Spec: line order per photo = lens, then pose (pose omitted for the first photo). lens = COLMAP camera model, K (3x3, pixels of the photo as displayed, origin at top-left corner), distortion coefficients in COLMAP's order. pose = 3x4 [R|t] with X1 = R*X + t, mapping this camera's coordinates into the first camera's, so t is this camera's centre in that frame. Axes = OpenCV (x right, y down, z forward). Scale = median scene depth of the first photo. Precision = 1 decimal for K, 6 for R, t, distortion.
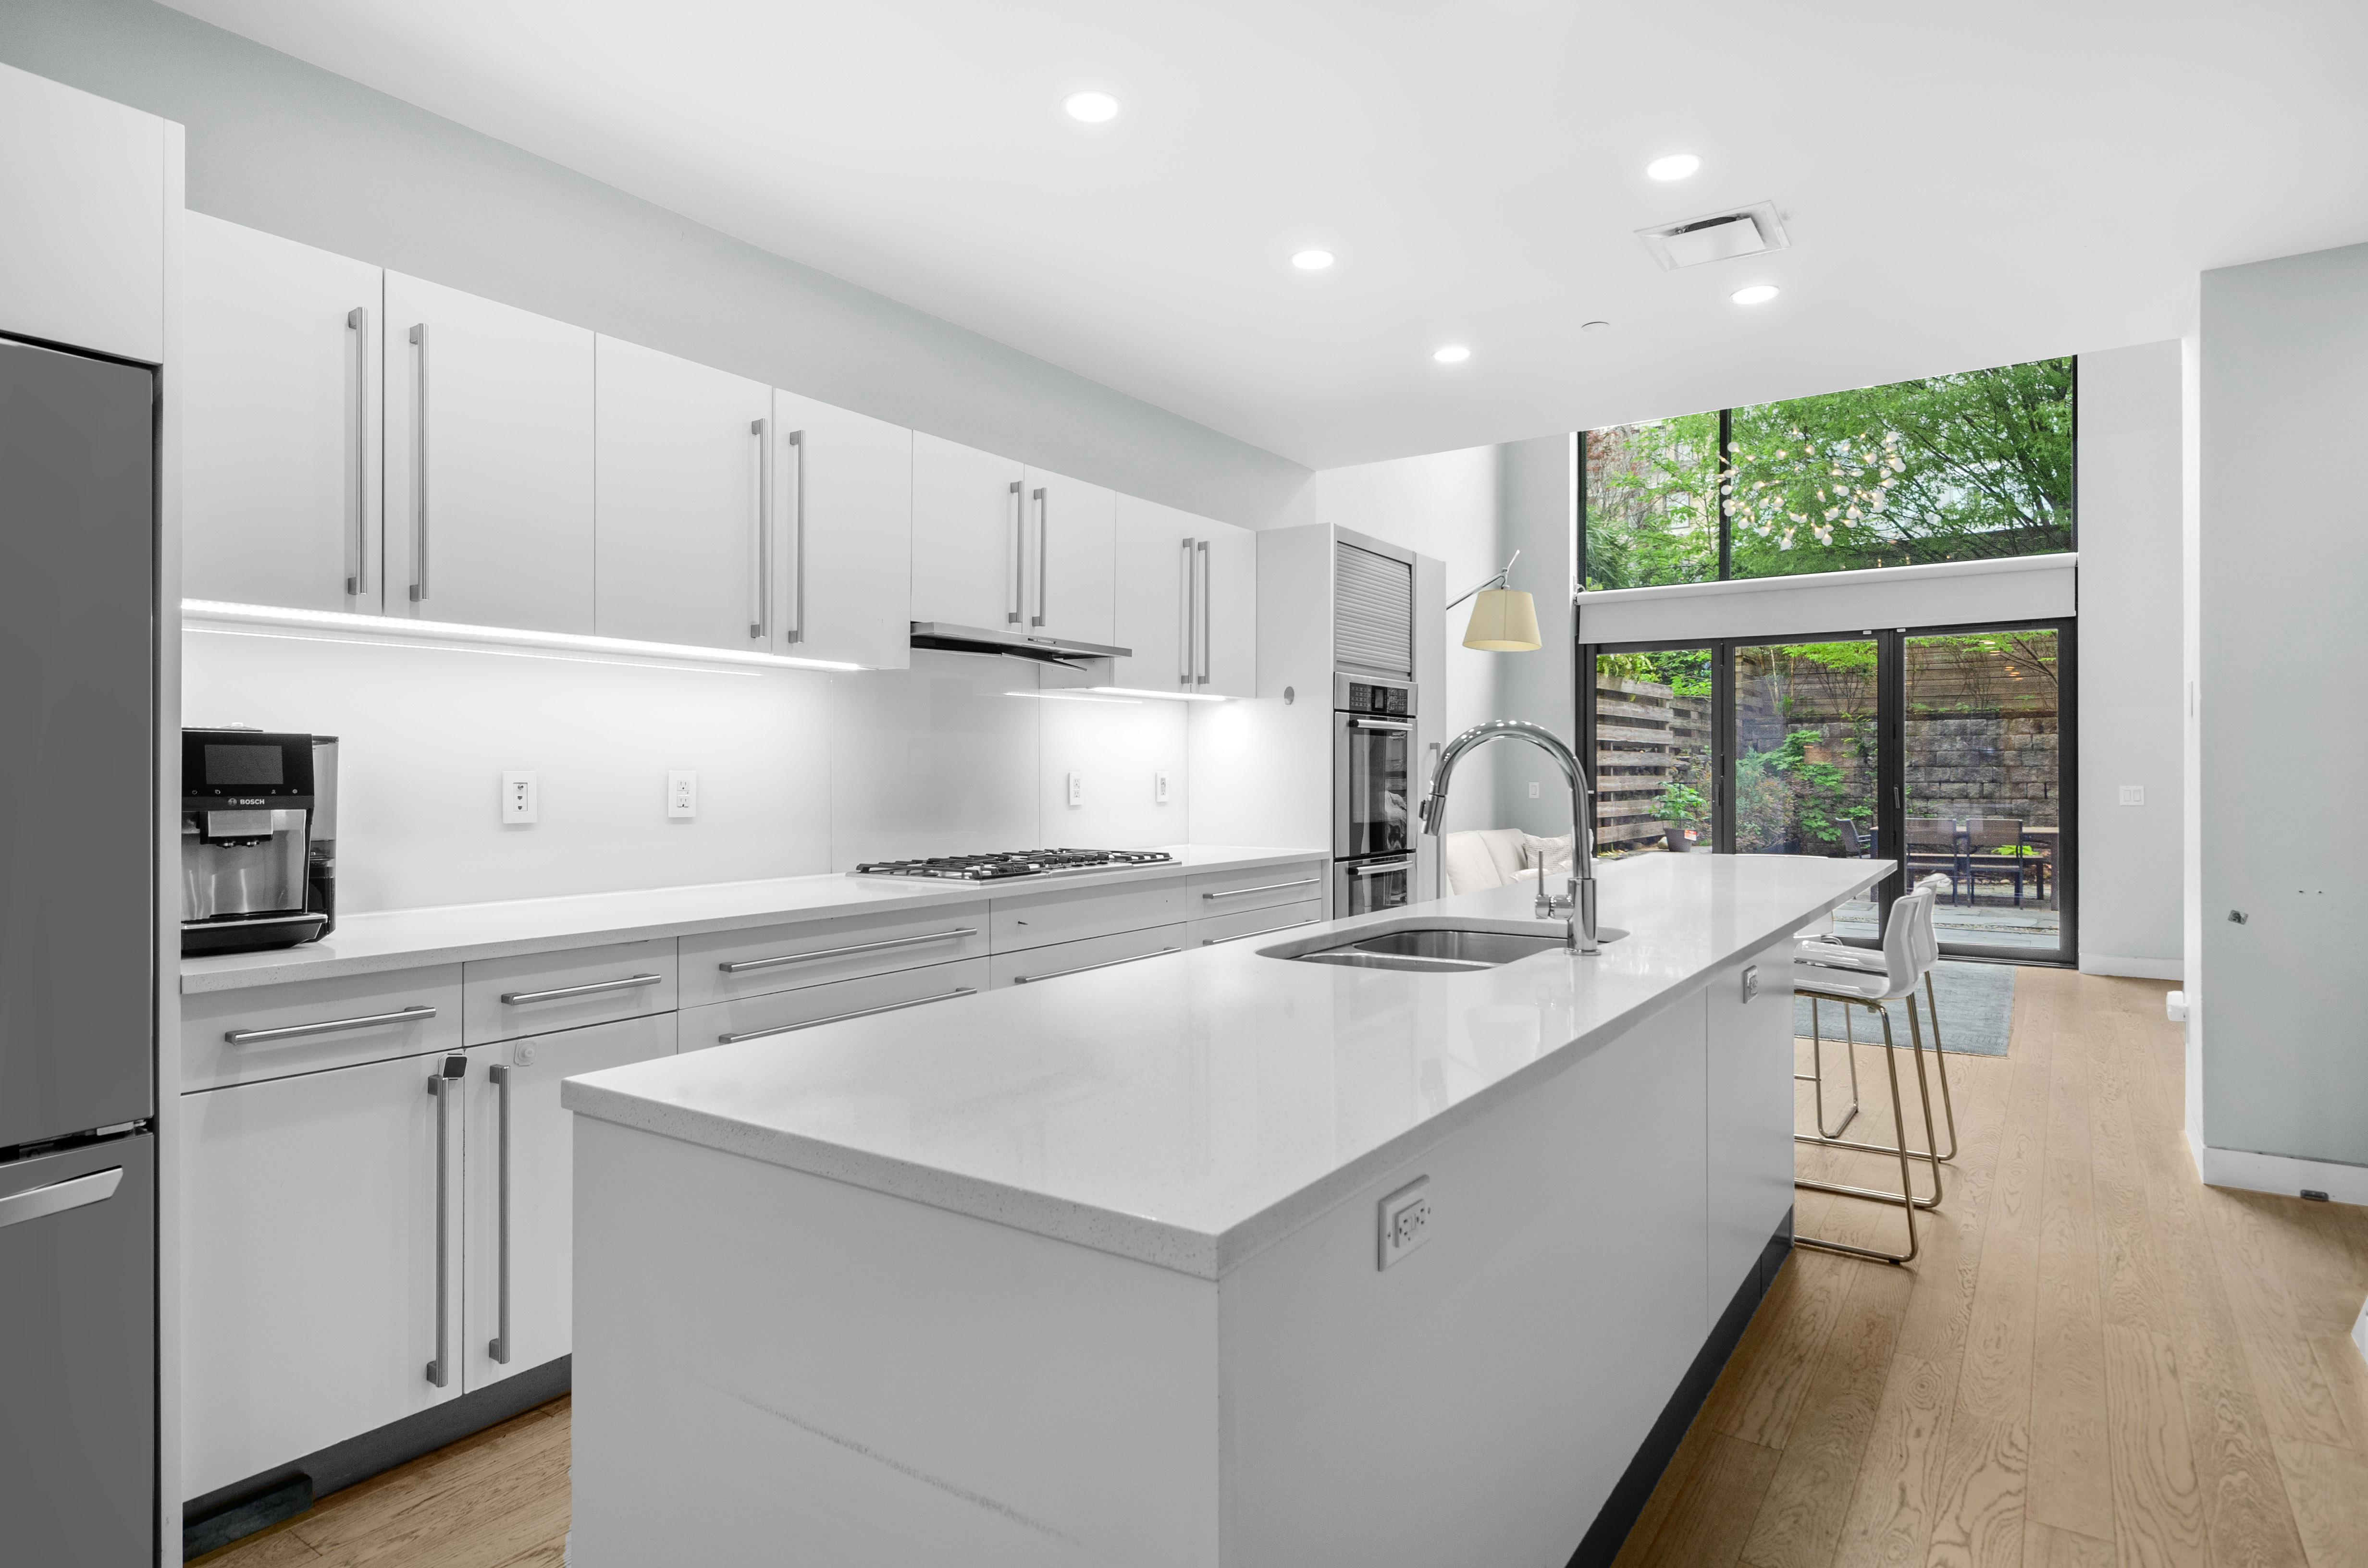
lens RADIAL K [[1265.5, 0, 1185.3], [0, 1265.5, 787.4], [0, 0, 1]] dist [0.007002, -0.002921]
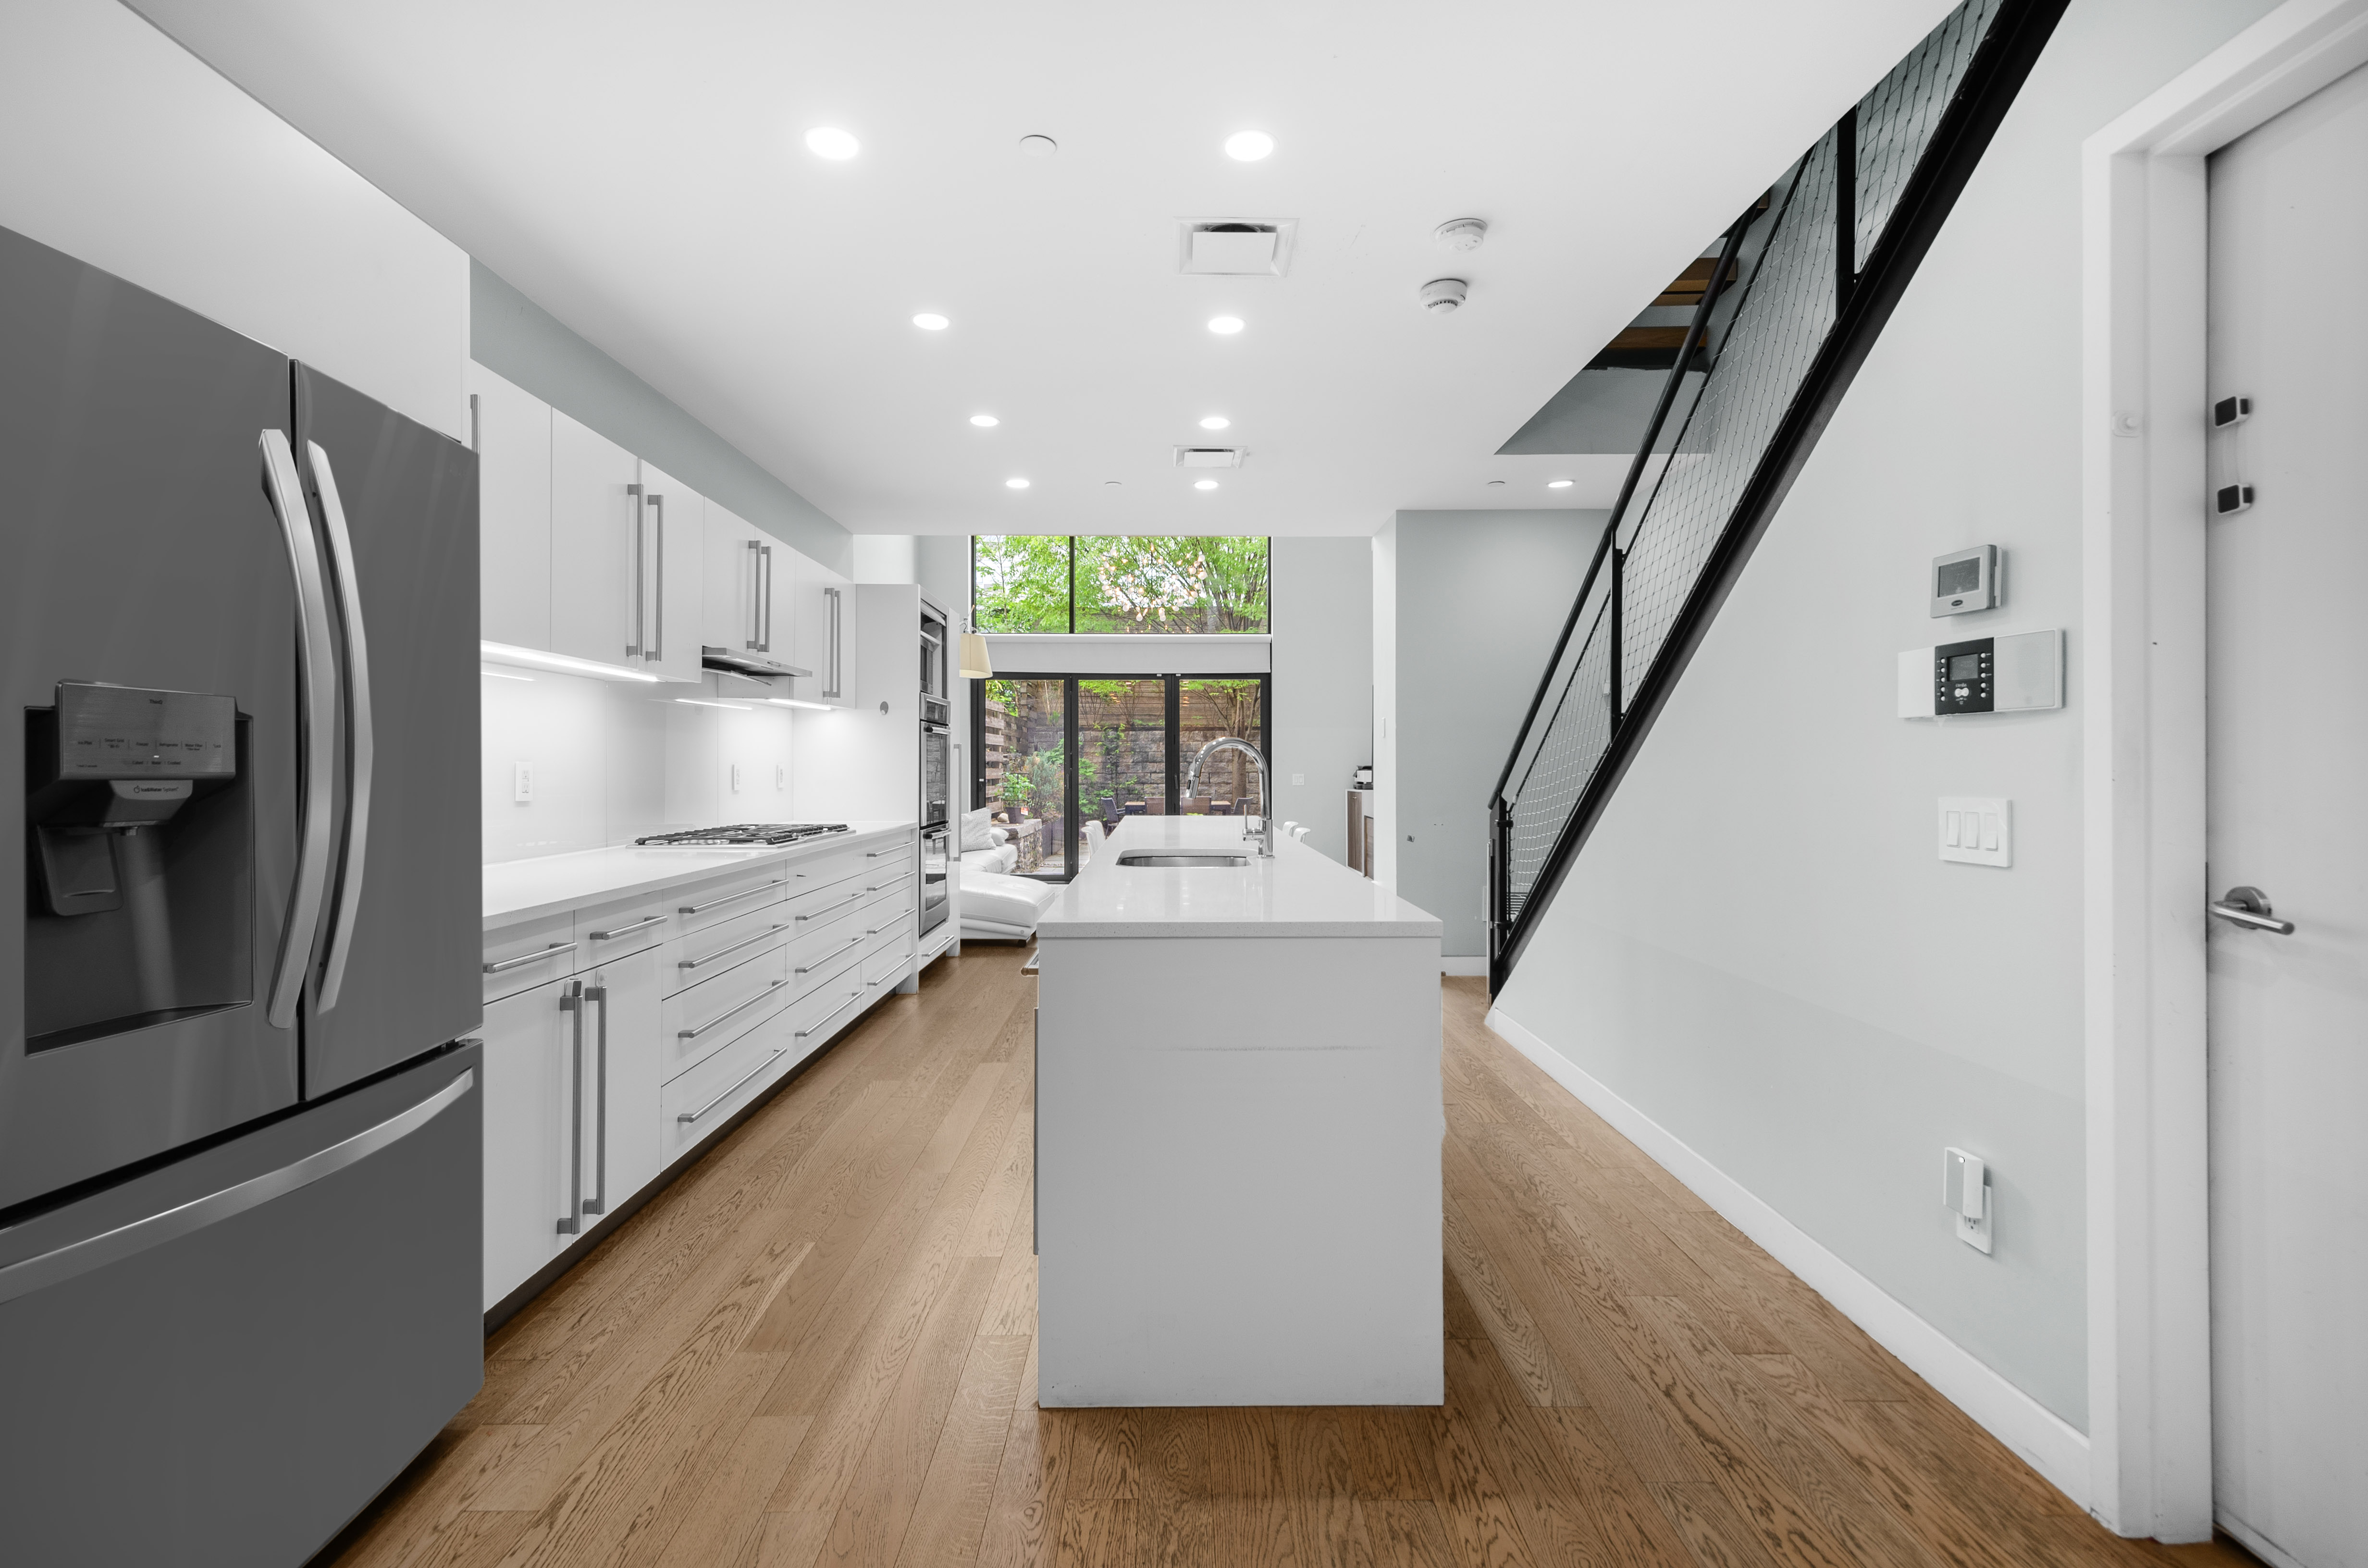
lens RADIAL K [[1049.4, 0, 1185.0], [0, 1049.4, 770.3], [0, 0, 1]] dist [0.002213, 0.000053]
pose [[0.819657, -0.000268, 0.572854, -0.353977], [0.004965, 0.999966, -0.006638, 0.003369], [-0.572833, 0.008285, 0.819630, -0.125372]]
